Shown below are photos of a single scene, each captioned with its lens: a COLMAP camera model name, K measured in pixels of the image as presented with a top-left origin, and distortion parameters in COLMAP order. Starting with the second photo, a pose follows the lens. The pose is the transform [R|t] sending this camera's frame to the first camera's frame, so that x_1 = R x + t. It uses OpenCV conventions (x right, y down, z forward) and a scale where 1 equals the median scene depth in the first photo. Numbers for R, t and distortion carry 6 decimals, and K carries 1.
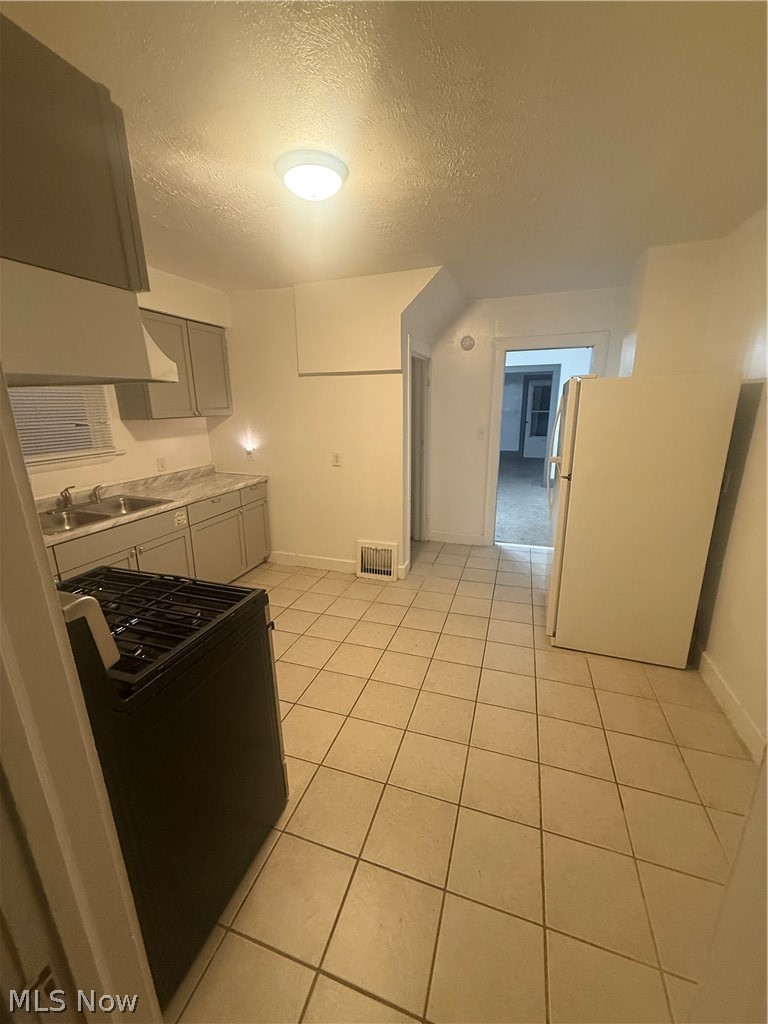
lens RADIAL K [[408.3, 0, 384.0], [0, 408.3, 512.0], [0, 0, 1]] dist [0.000595, 0.000080]
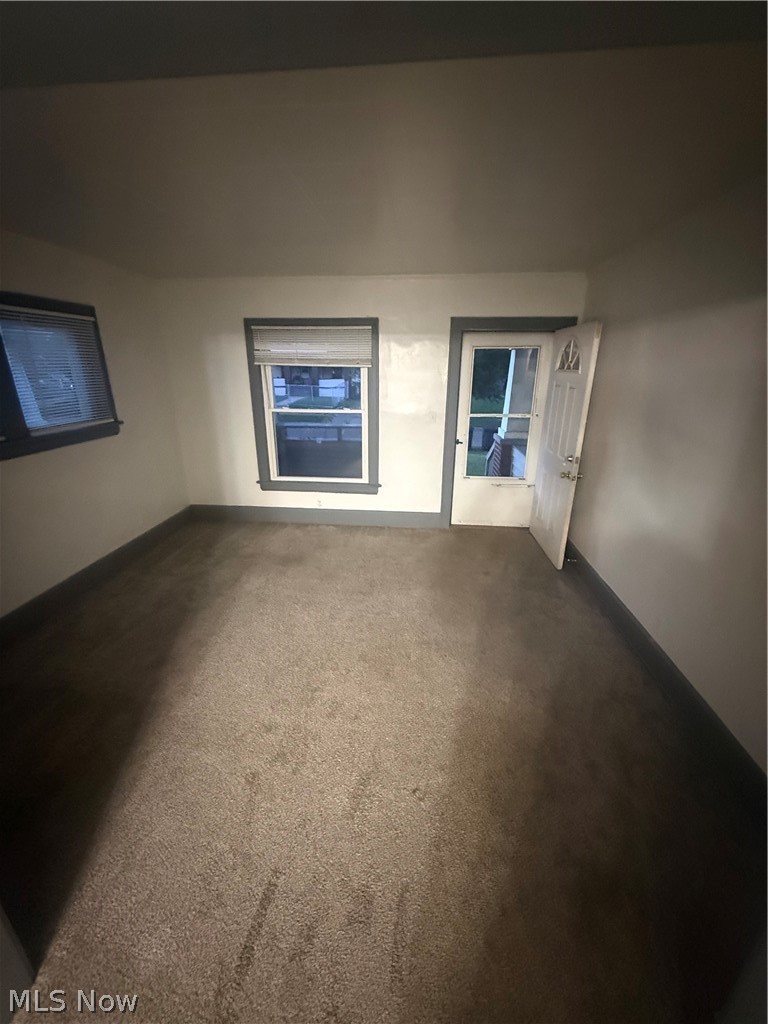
lens RADIAL K [[418.1, 0, 384.0], [0, 418.1, 512.0], [0, 0, 1]] dist [-0.000160, 0.000013]
pose [[0.977873, -0.053416, 0.202264, 0.196441], [0.036911, 0.995738, 0.084515, -0.192147], [-0.205916, -0.075179, 0.975677, 0.623799]]
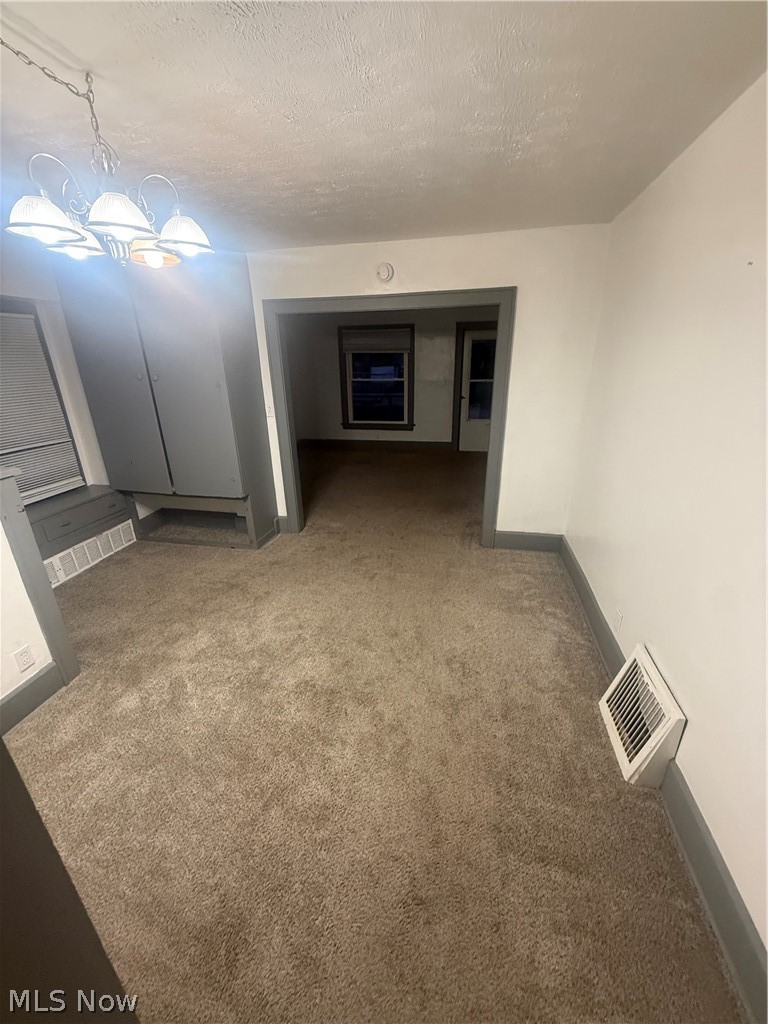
lens RADIAL K [[408.3, 0, 384.0], [0, 408.3, 512.0], [0, 0, 1]] dist [0.000595, 0.000080]
pose [[0.993529, -0.042993, 0.105125, 0.150832], [0.032175, 0.994211, 0.102514, -0.110697], [-0.108924, -0.098468, 0.989161, 0.356416]]
